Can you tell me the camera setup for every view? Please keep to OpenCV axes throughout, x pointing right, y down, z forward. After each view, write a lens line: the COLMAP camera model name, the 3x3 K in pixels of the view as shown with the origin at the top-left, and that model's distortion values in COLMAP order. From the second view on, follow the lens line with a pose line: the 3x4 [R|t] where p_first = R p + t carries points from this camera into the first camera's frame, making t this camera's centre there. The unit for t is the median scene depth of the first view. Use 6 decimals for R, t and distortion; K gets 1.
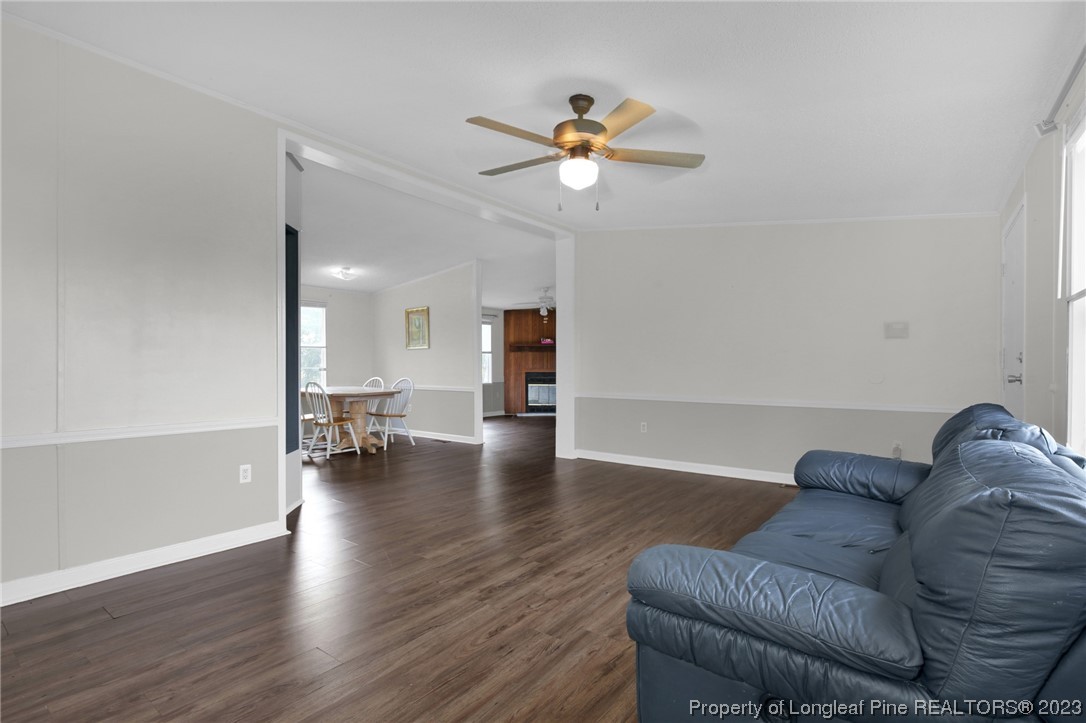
lens RADIAL K [[517.5, 0, 544.2], [0, 517.5, 365.5], [0, 0, 1]] dist [-0.026728, 0.002006]
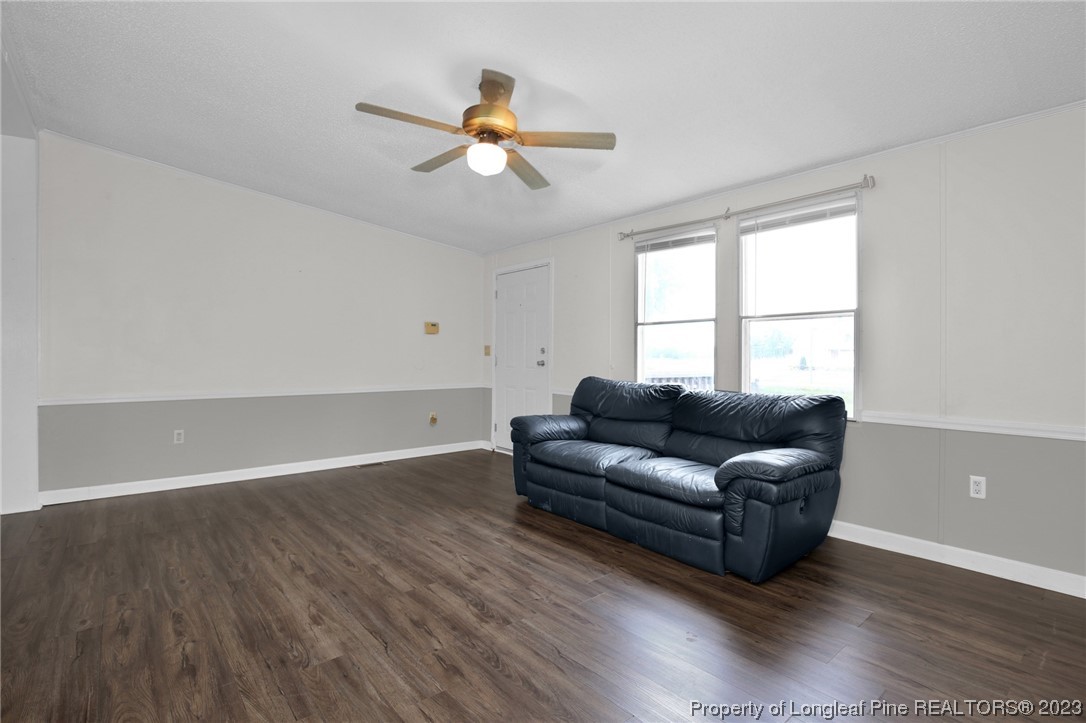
lens RADIAL K [[517.5, 0, 544.4], [0, 517.5, 360.1], [0, 0, 1]] dist [-0.026728, 0.002006]
pose [[0.219287, -0.005325, 0.975646, -0.796139], [-0.005708, 0.999961, 0.006740, 0.002342], [-0.975644, -0.007047, 0.219248, 0.624423]]
